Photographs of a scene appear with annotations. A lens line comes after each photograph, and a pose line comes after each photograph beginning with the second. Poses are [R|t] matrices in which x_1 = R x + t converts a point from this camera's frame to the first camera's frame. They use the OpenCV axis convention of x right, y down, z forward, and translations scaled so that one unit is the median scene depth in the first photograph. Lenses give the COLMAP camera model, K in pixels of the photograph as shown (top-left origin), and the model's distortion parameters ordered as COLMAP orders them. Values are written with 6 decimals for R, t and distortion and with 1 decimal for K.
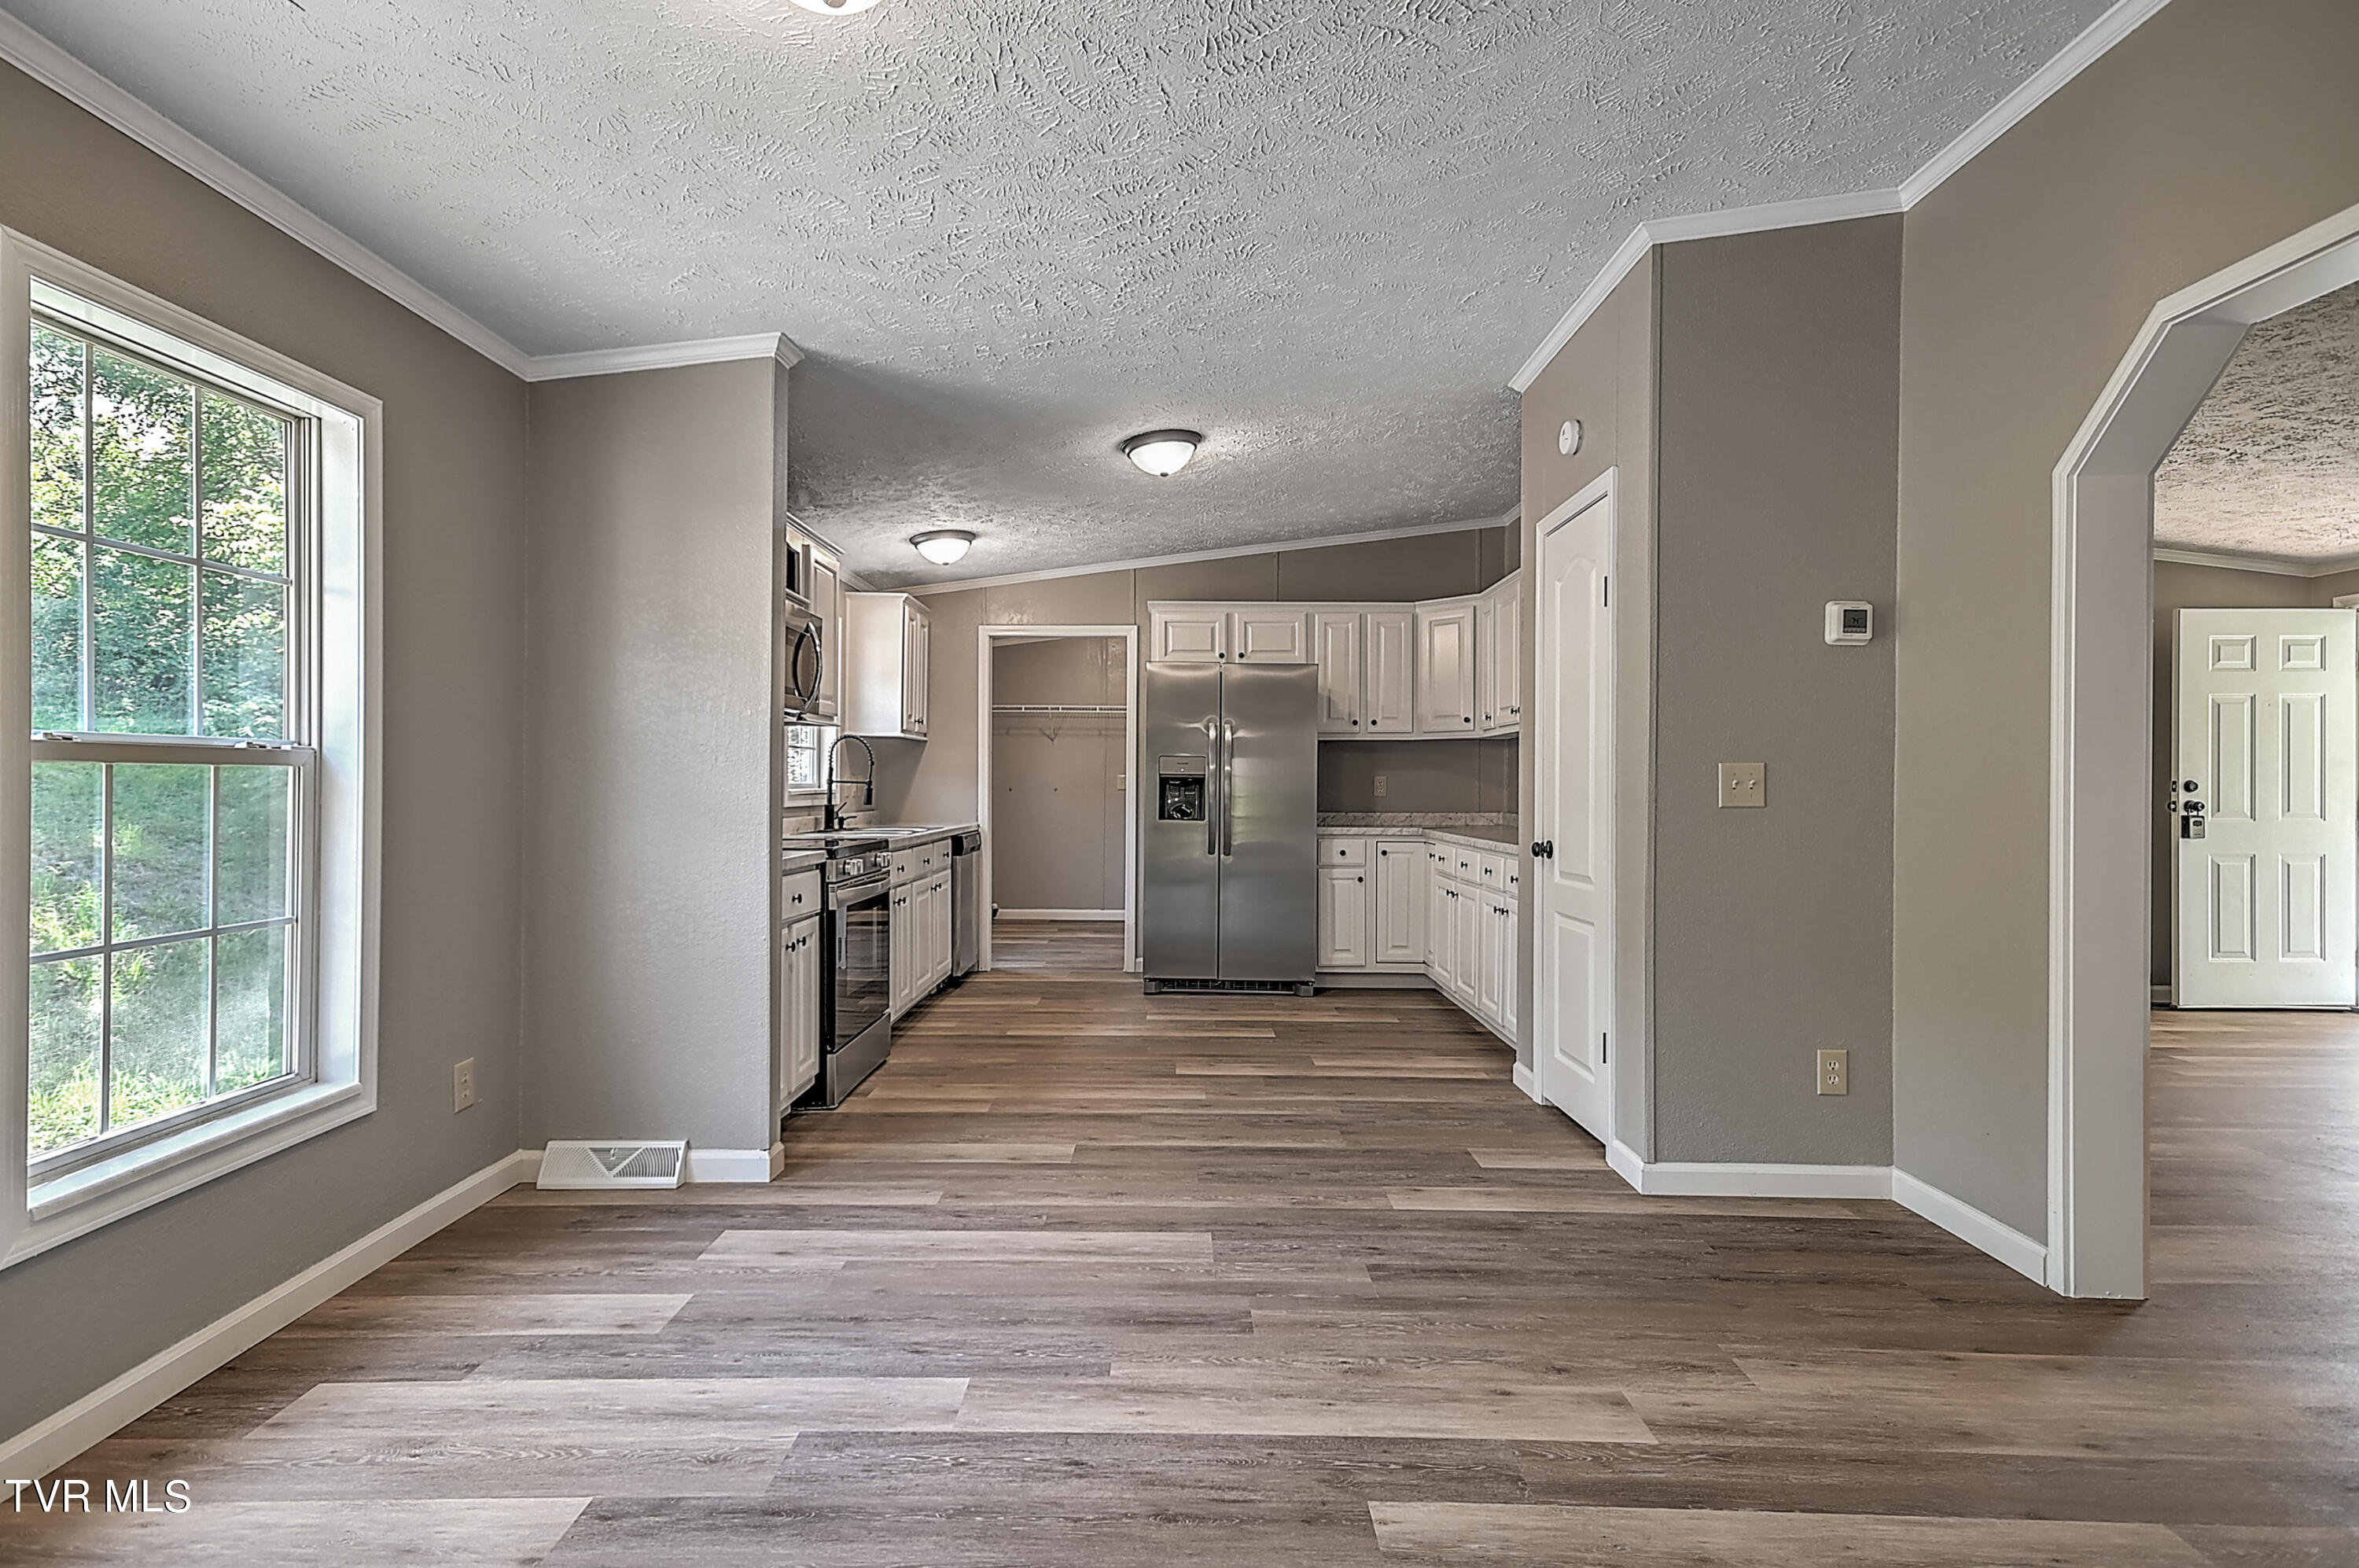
lens RADIAL K [[1158.5, 0, 1166.2], [0, 1158.5, 781.2], [0, 0, 1]] dist [0.067803, -0.025851]
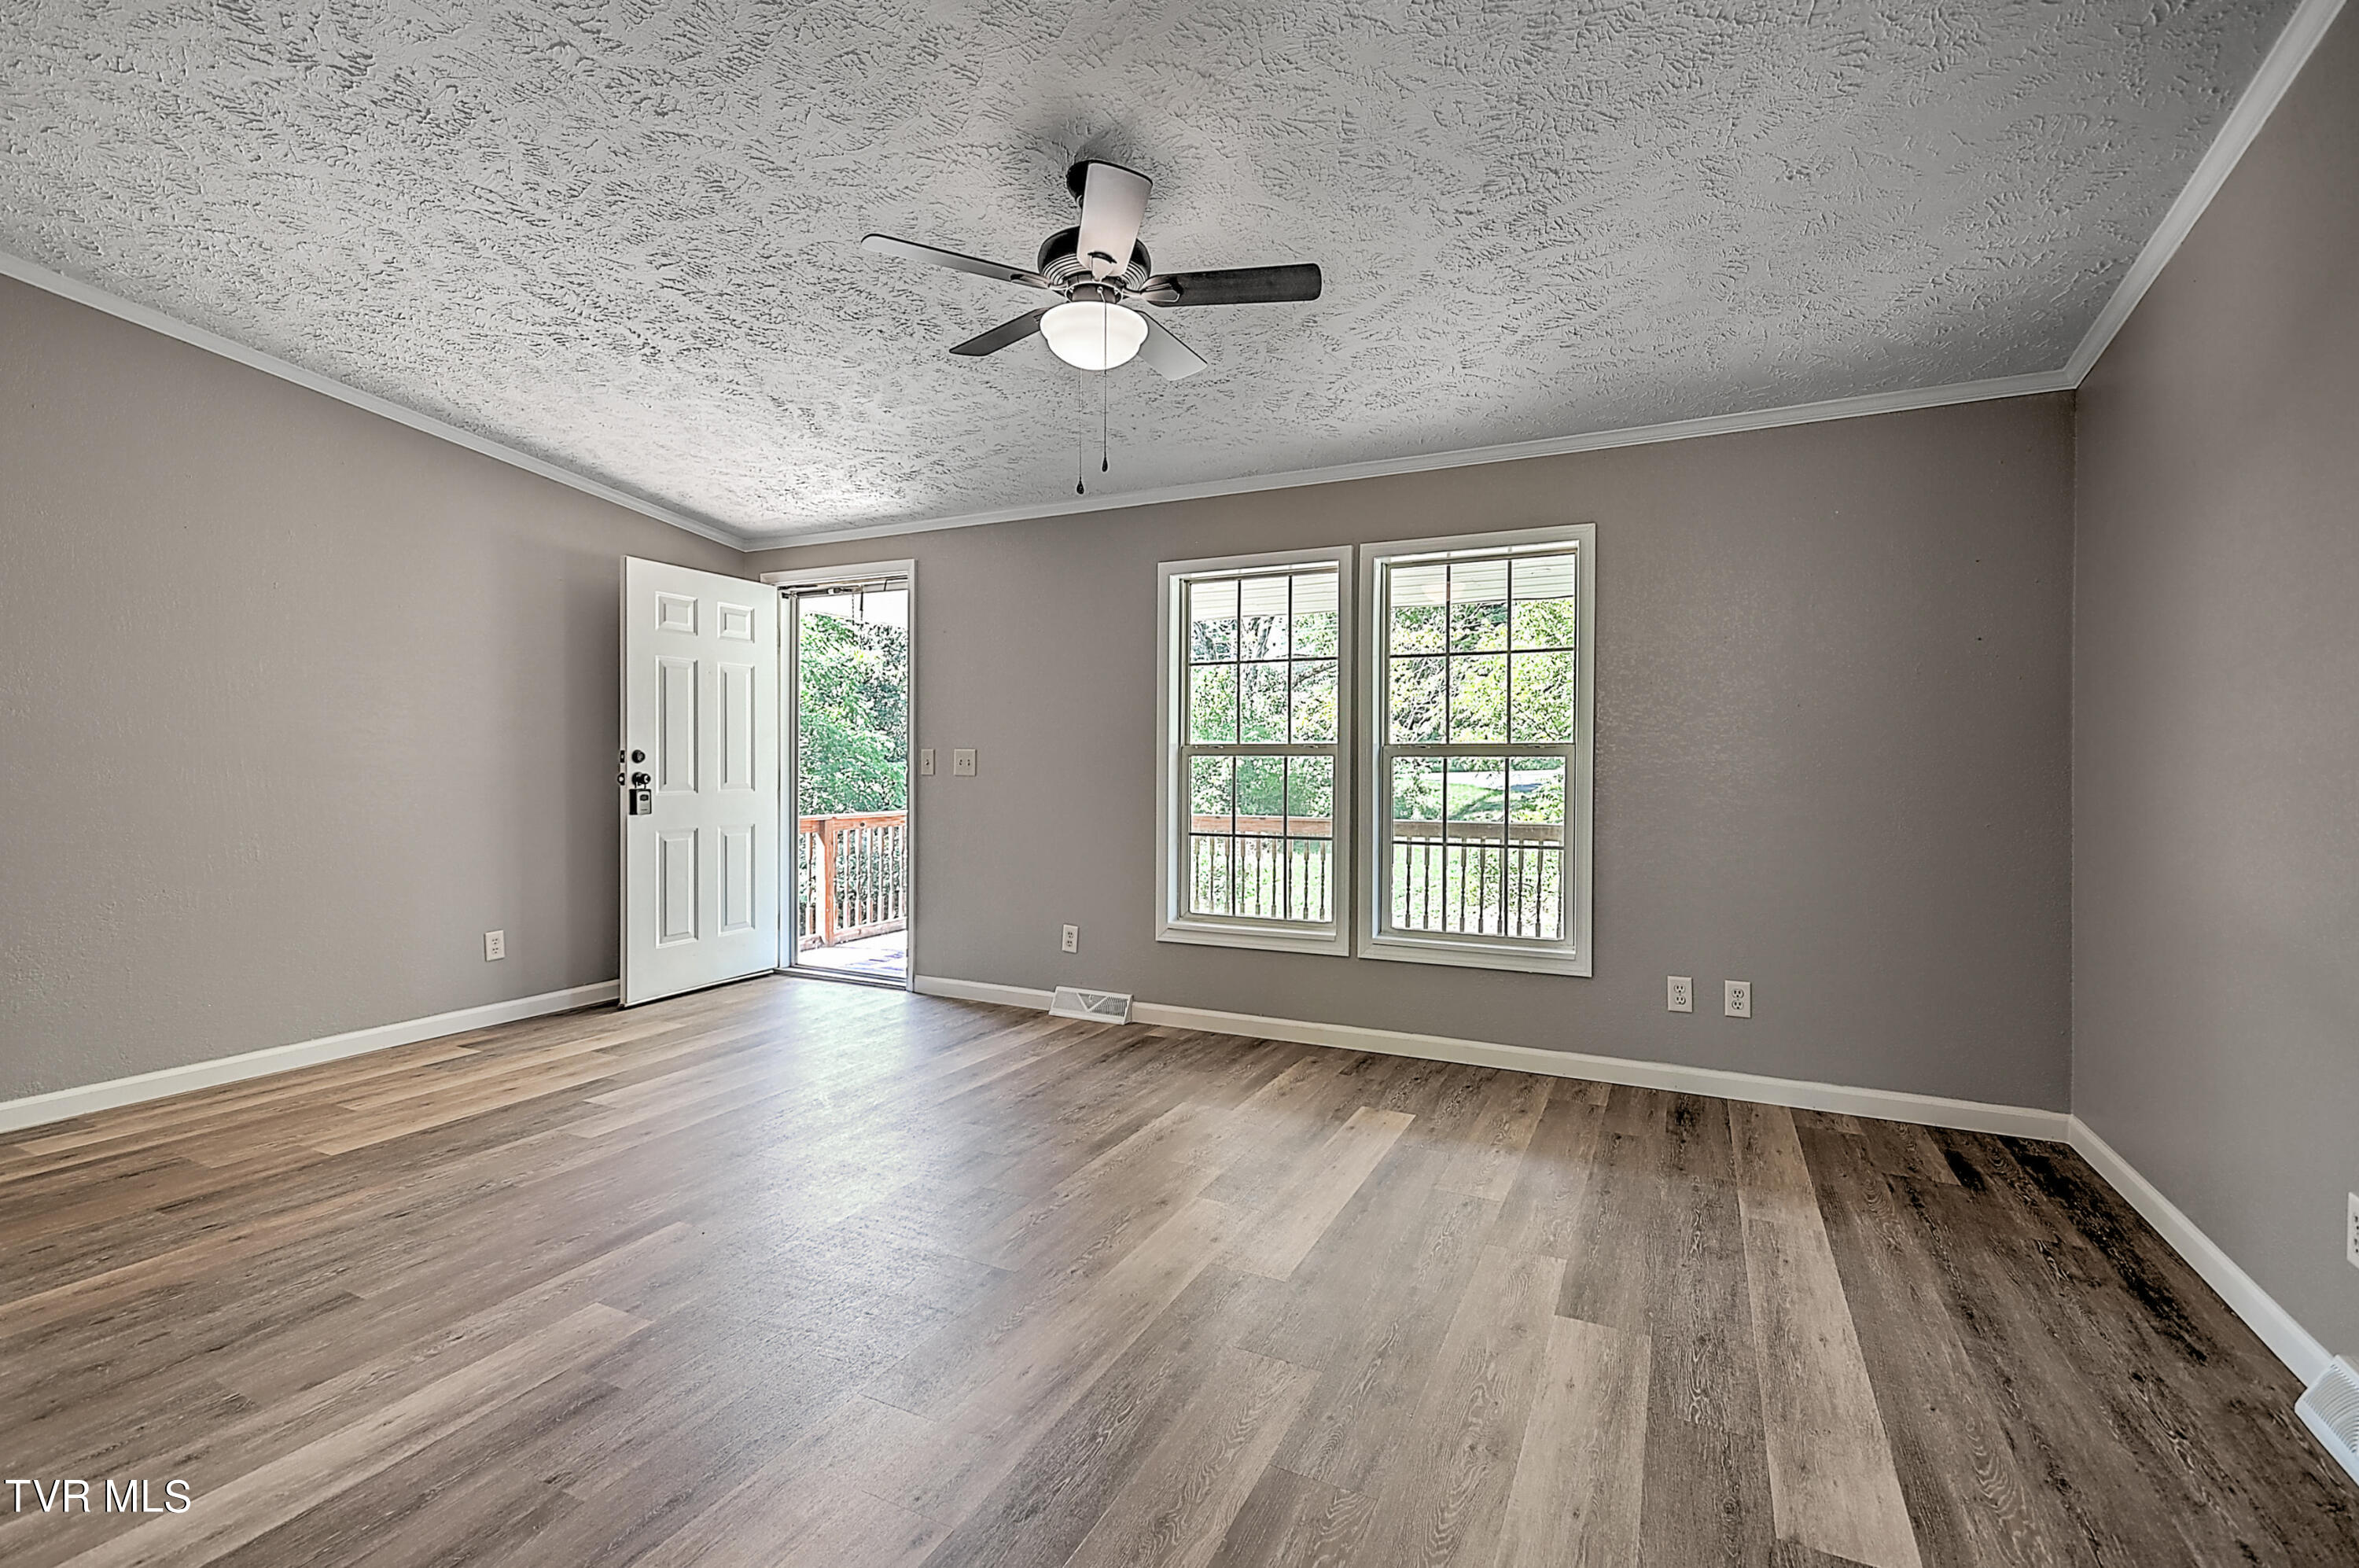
lens RADIAL K [[1045.0, 0, 1172.0], [0, 1045.0, 778.0], [0, 0, 1]] dist [0.026370, -0.013689]
pose [[0.441208, -0.016084, 0.897261, 0.326131], [-0.002781, 0.999810, 0.019290, 0.004158], [-0.897401, -0.011006, 0.441079, 0.297261]]
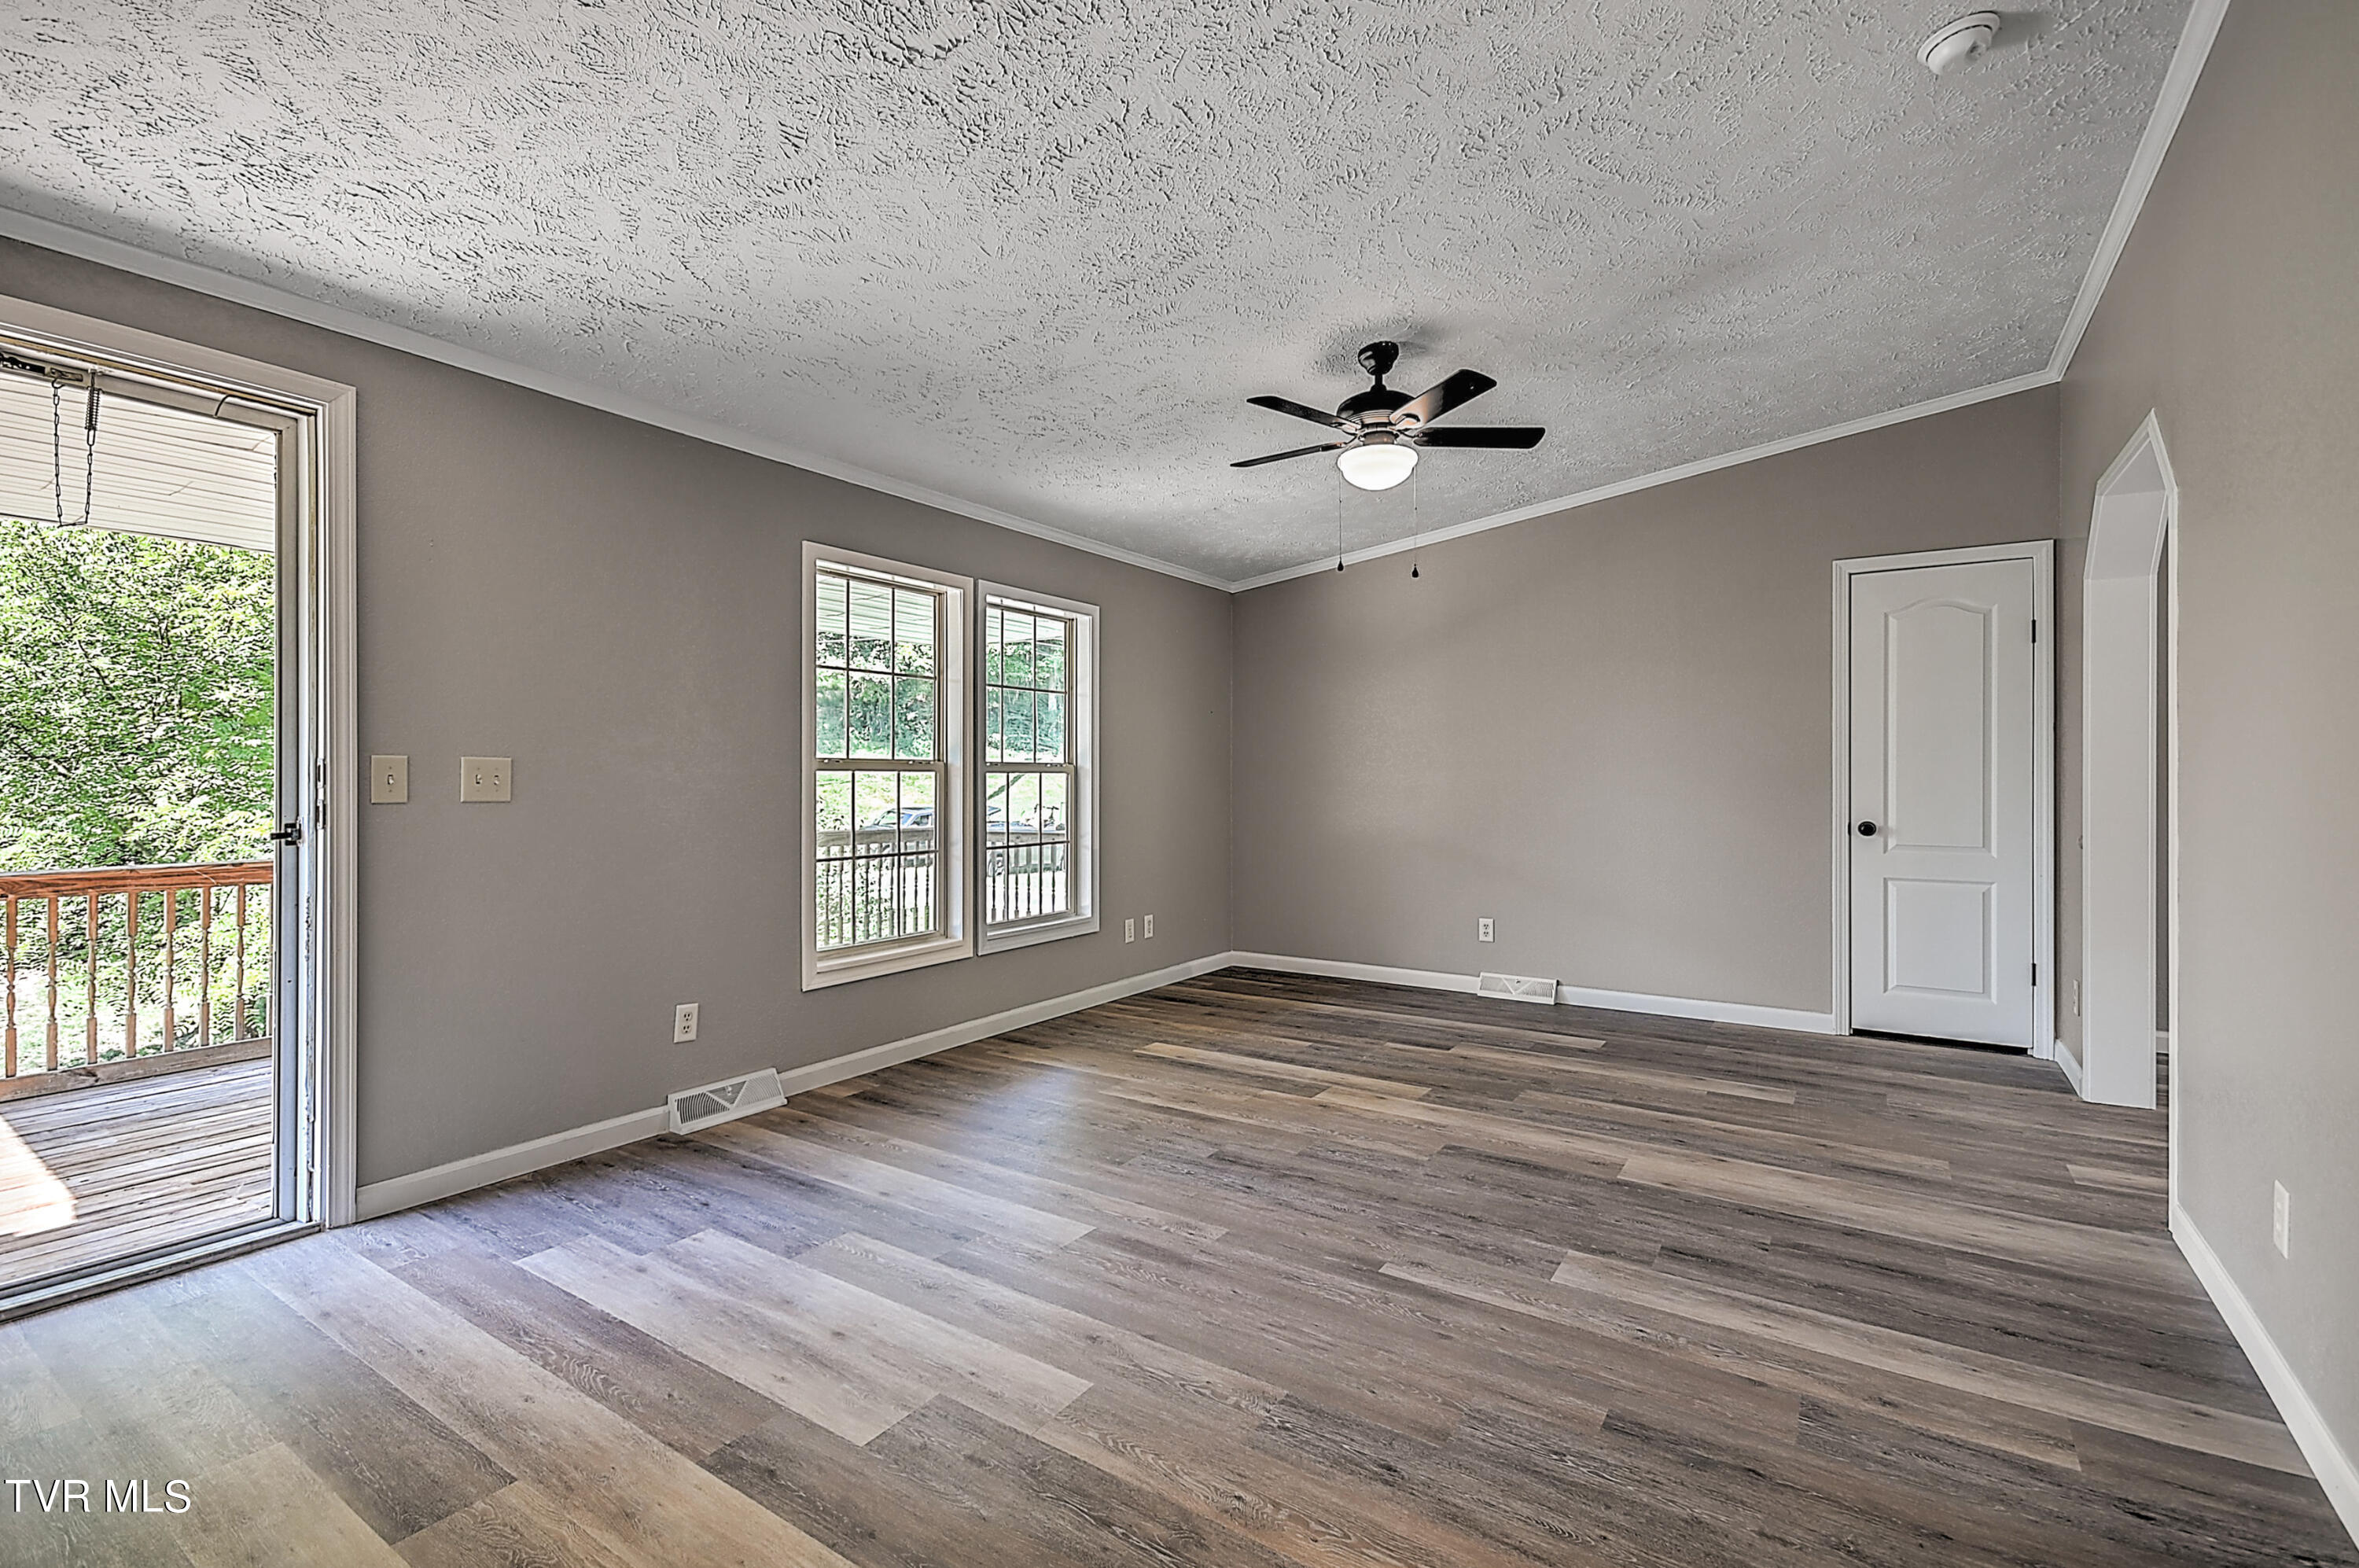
lens RADIAL K [[1036.0, 0, 1170.6], [0, 1036.0, 790.9], [0, 0, 1]] dist [0.013567, 0.000566]
pose [[-0.832913, -0.012581, 0.553261, 0.466332], [-0.006289, 0.999892, 0.013270, 0.005474], [-0.553369, 0.007573, -0.832902, 1.028526]]
